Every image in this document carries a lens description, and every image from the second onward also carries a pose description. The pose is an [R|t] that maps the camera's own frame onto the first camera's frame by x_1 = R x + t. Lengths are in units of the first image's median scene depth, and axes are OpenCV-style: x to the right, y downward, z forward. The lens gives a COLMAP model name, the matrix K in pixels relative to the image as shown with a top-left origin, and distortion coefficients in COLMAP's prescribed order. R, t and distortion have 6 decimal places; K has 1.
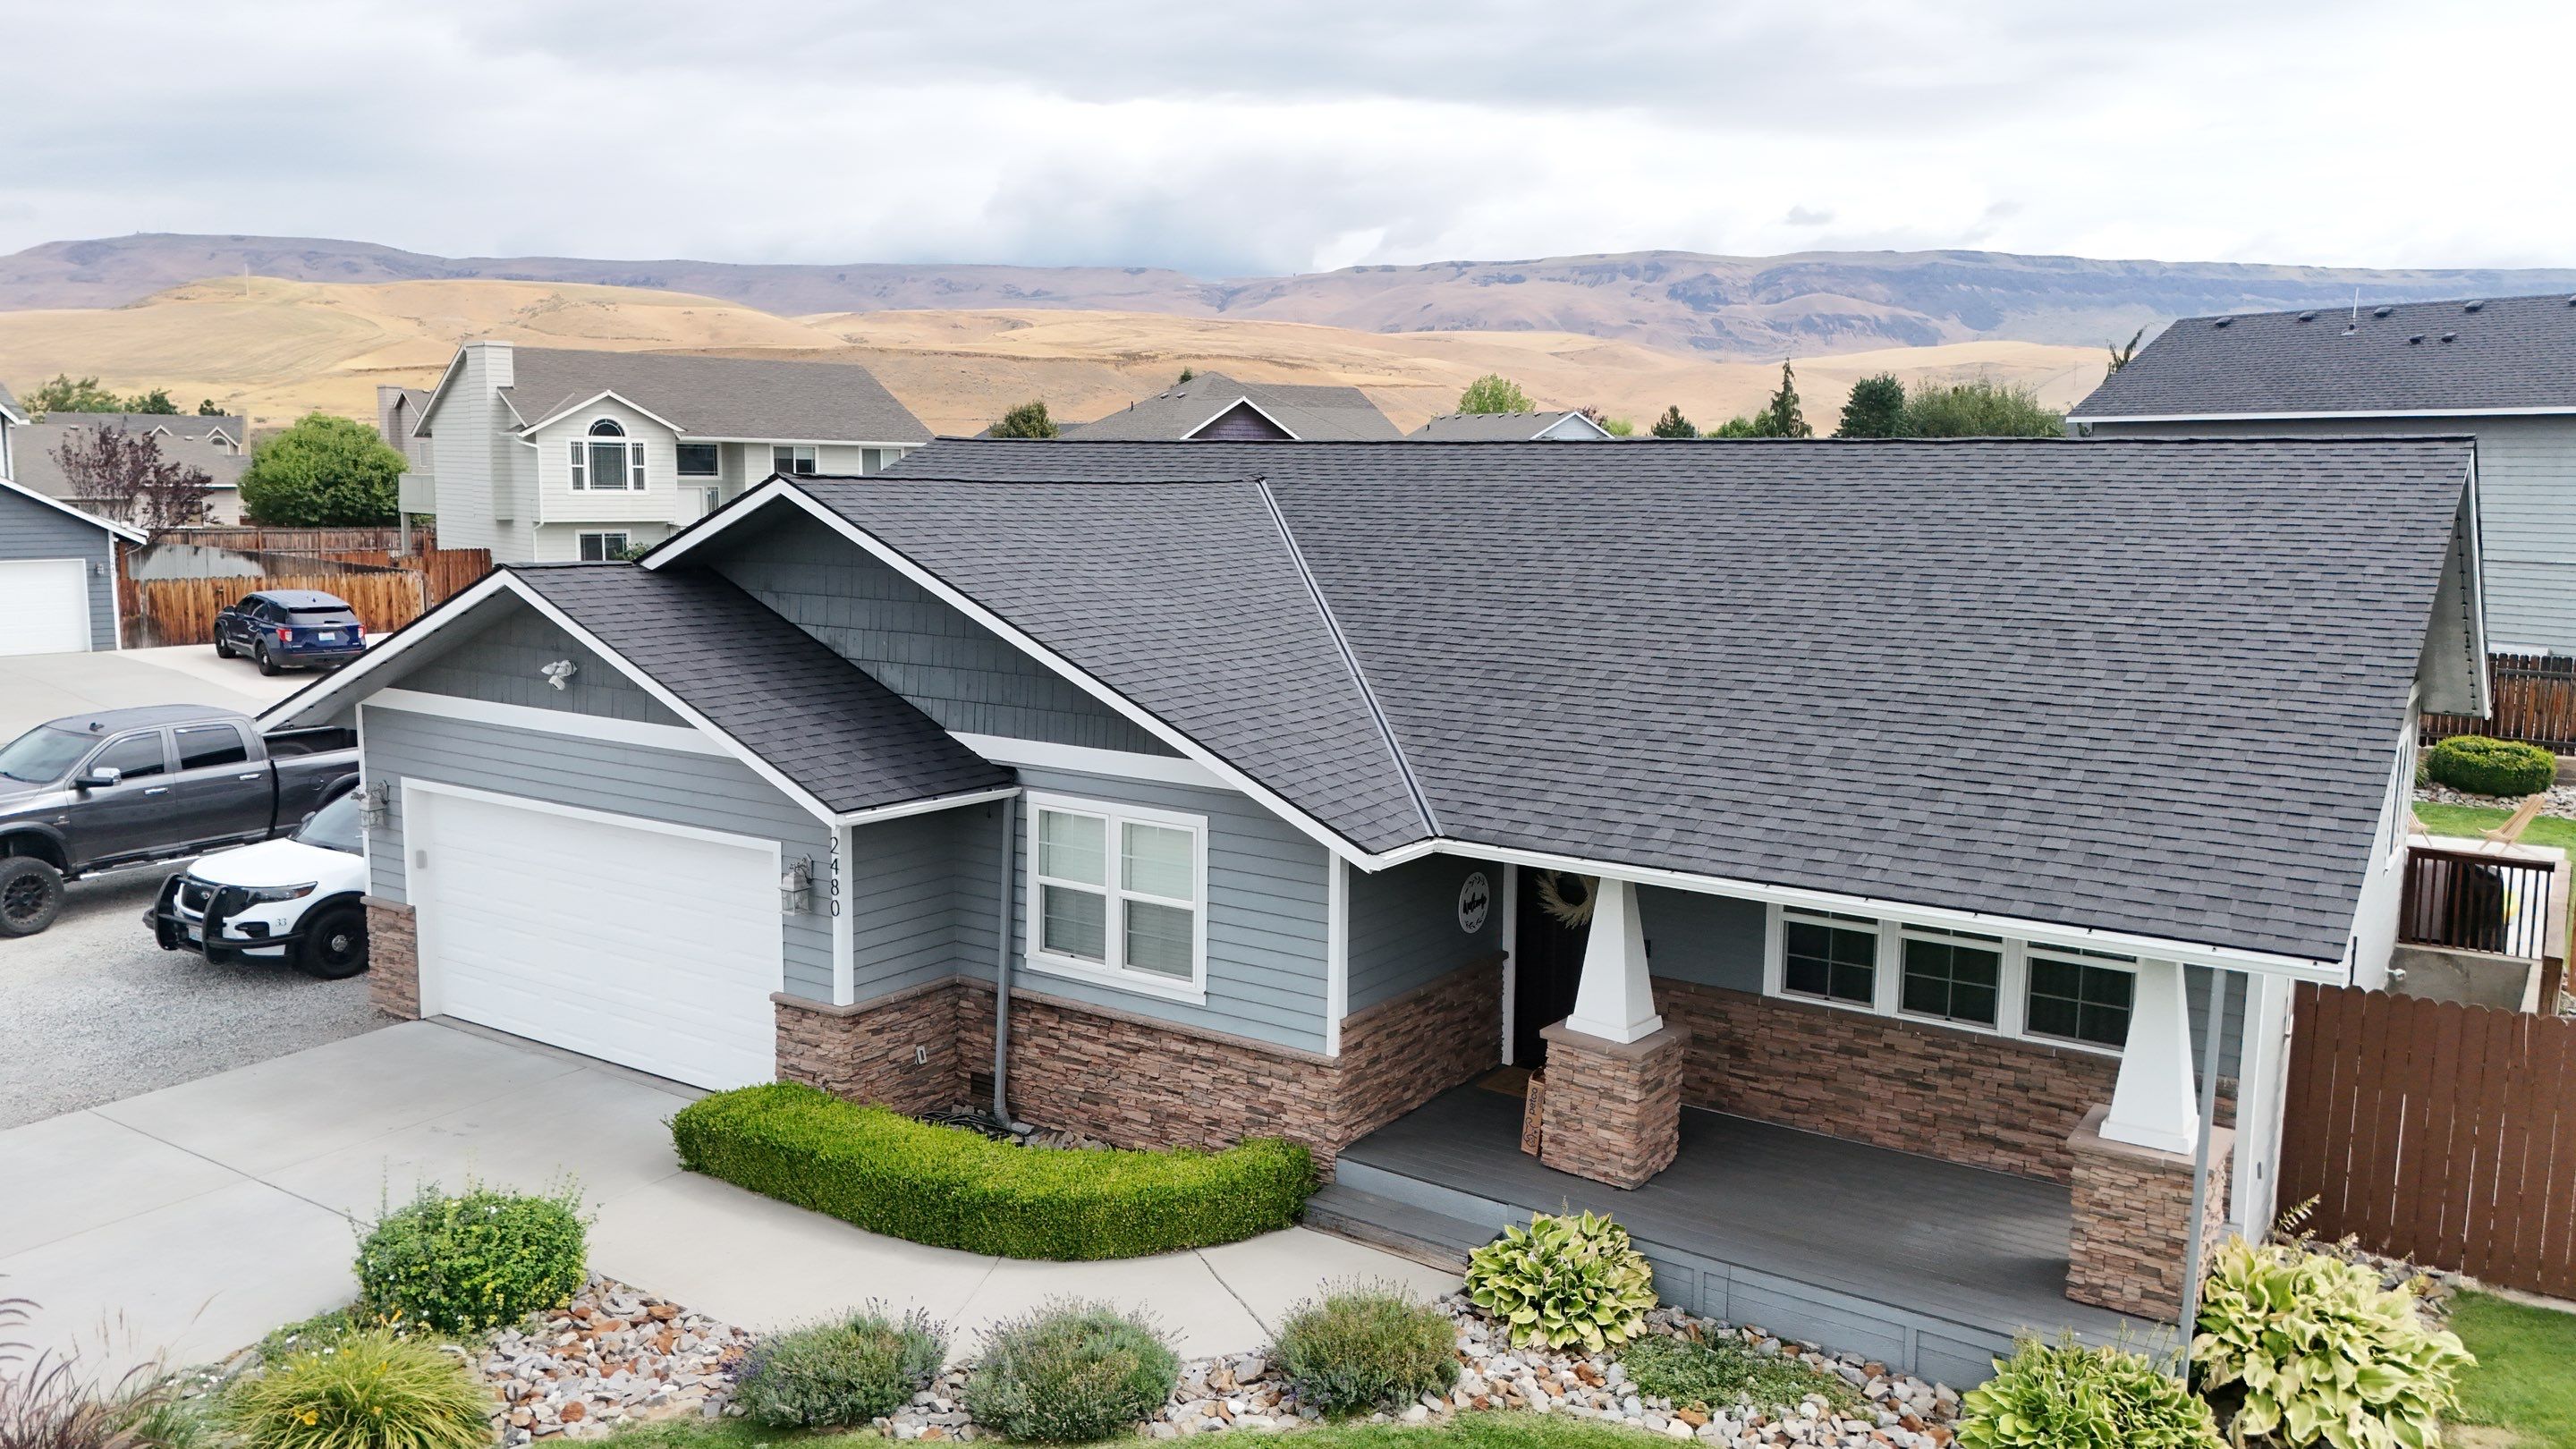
lens RADIAL K [[1910.9, 0, 1288.0], [0, 1910.9, 724.5], [0, 0, 1]] dist [0.039294, 0.004418]
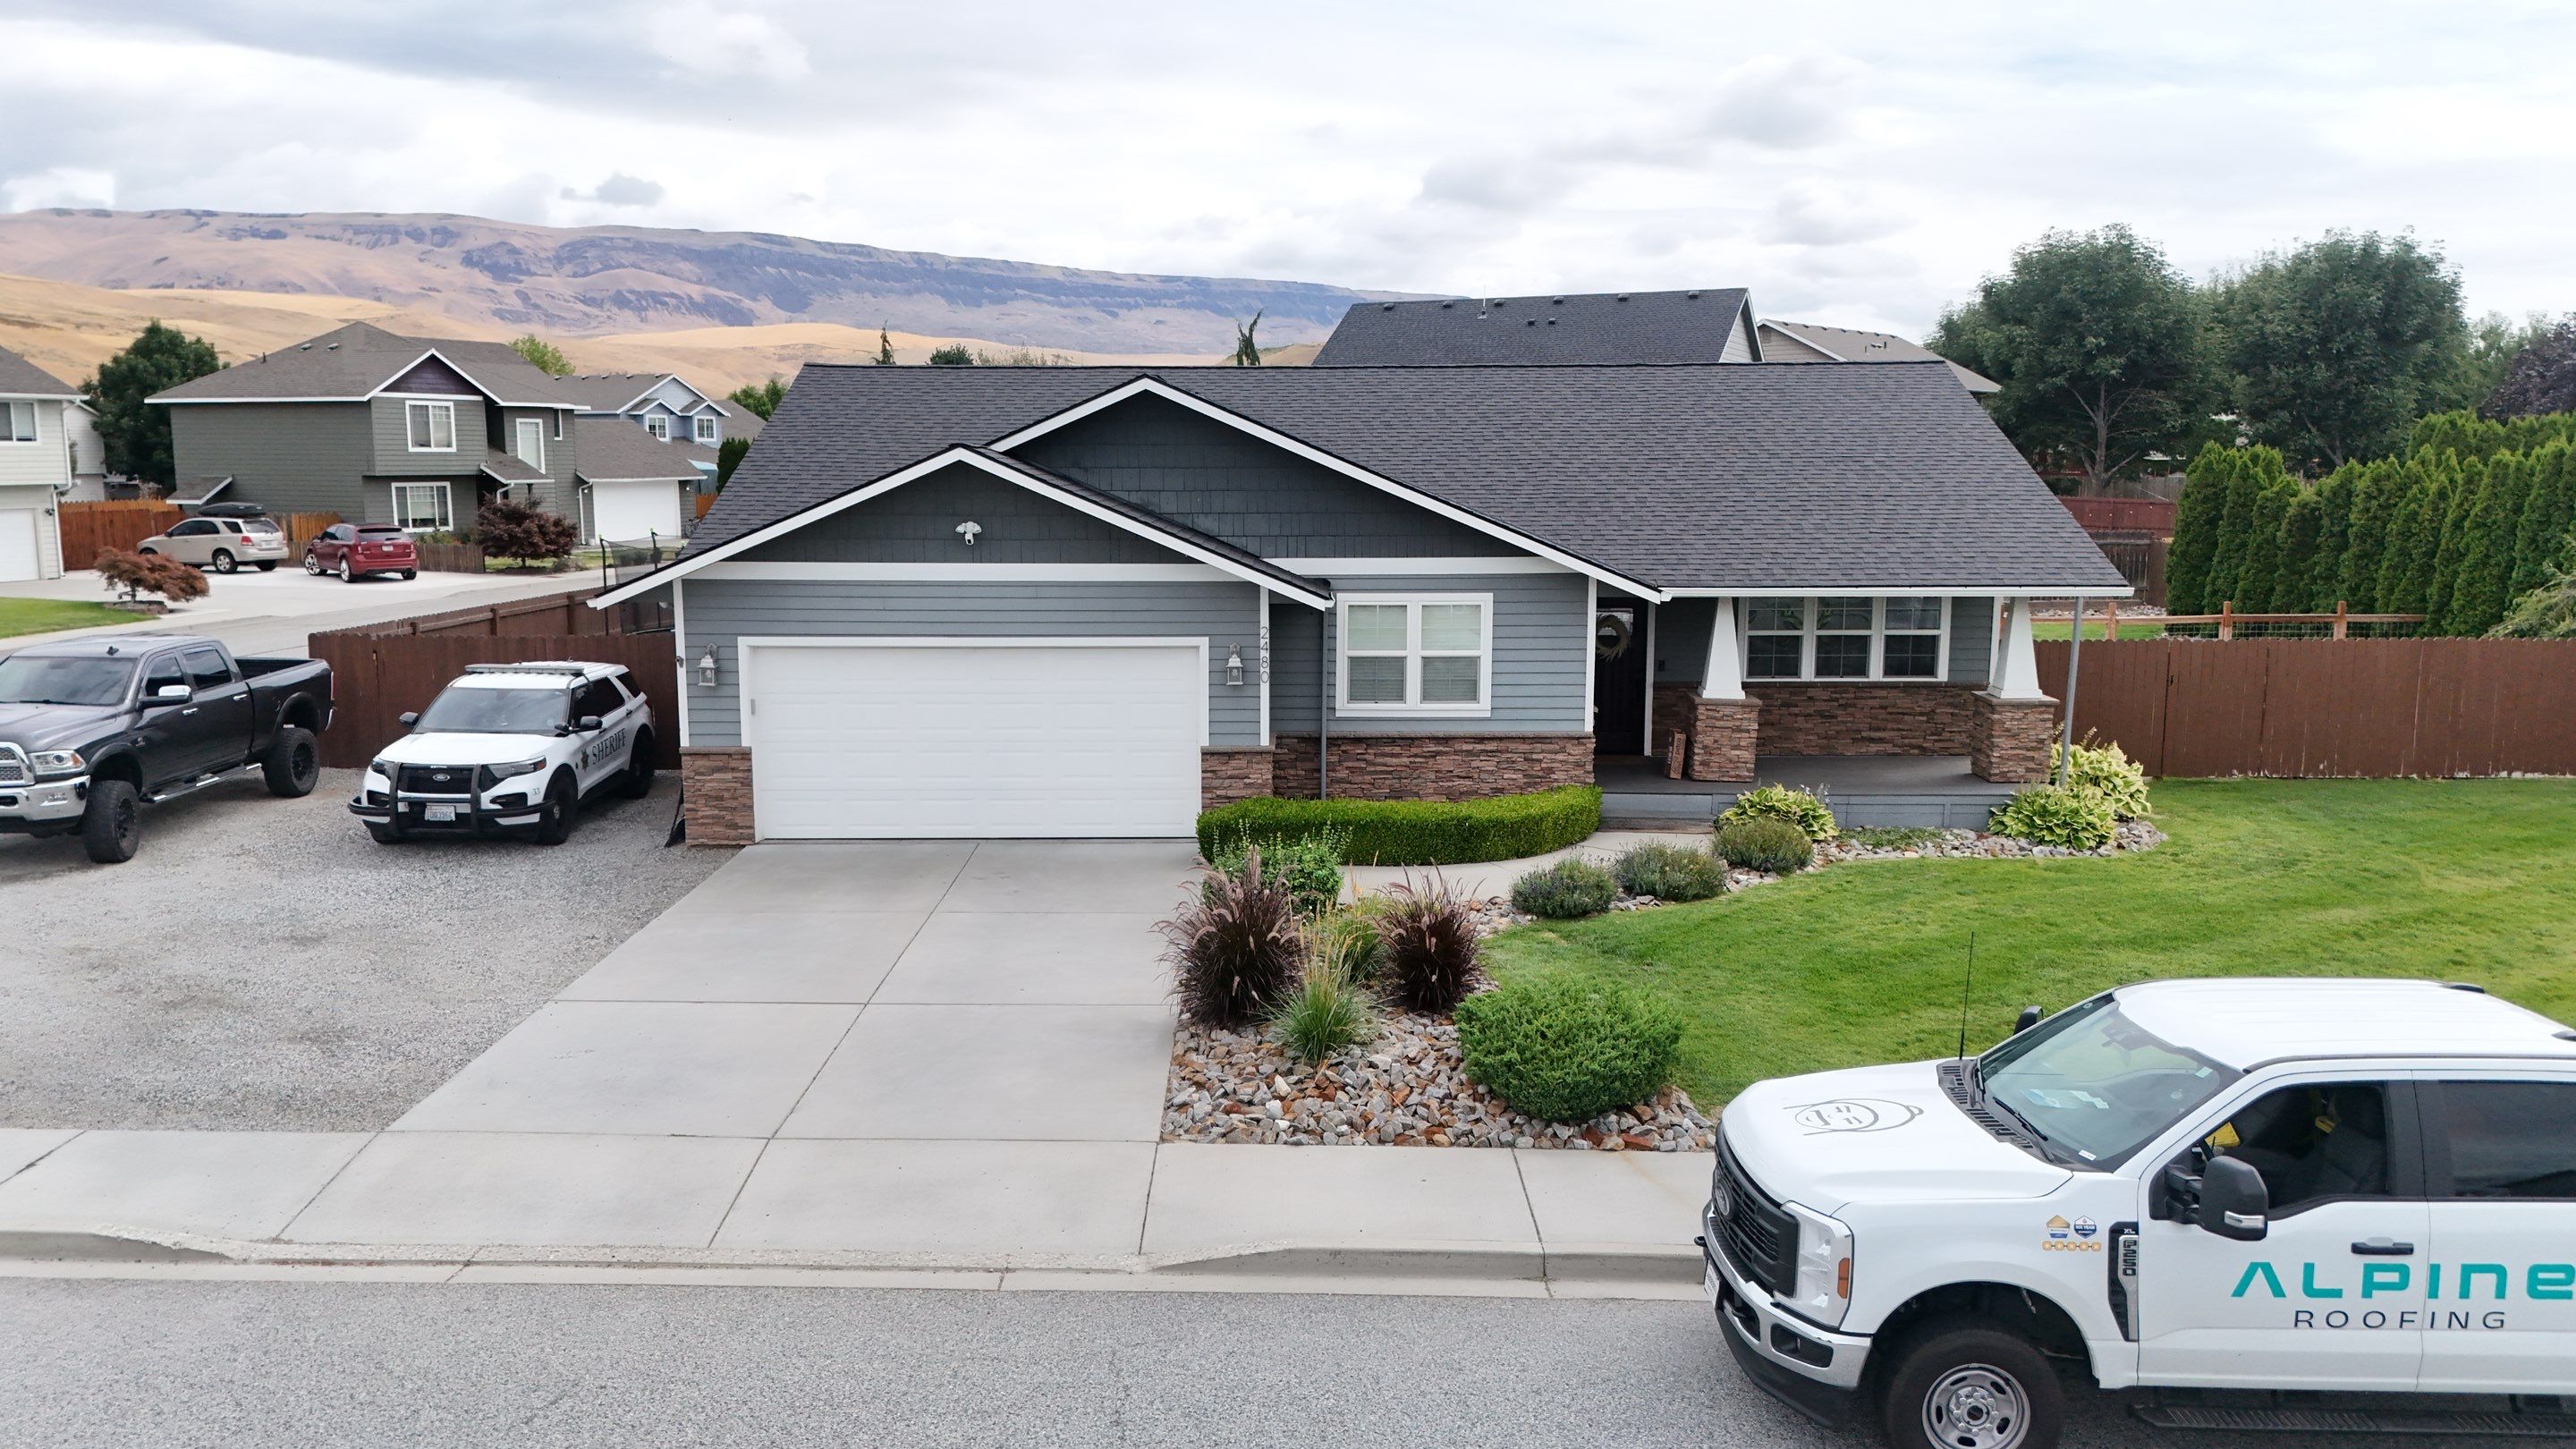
lens RADIAL K [[1910.9, 0, 1288.0], [0, 1910.9, 724.5], [0, 0, 1]] dist [0.039294, 0.004418]
pose [[0.826999, -0.091571, 0.554695, -1.008077], [0.085831, 0.995645, 0.036399, 0.079898], [-0.555613, 0.017508, 0.831257, -0.195841]]
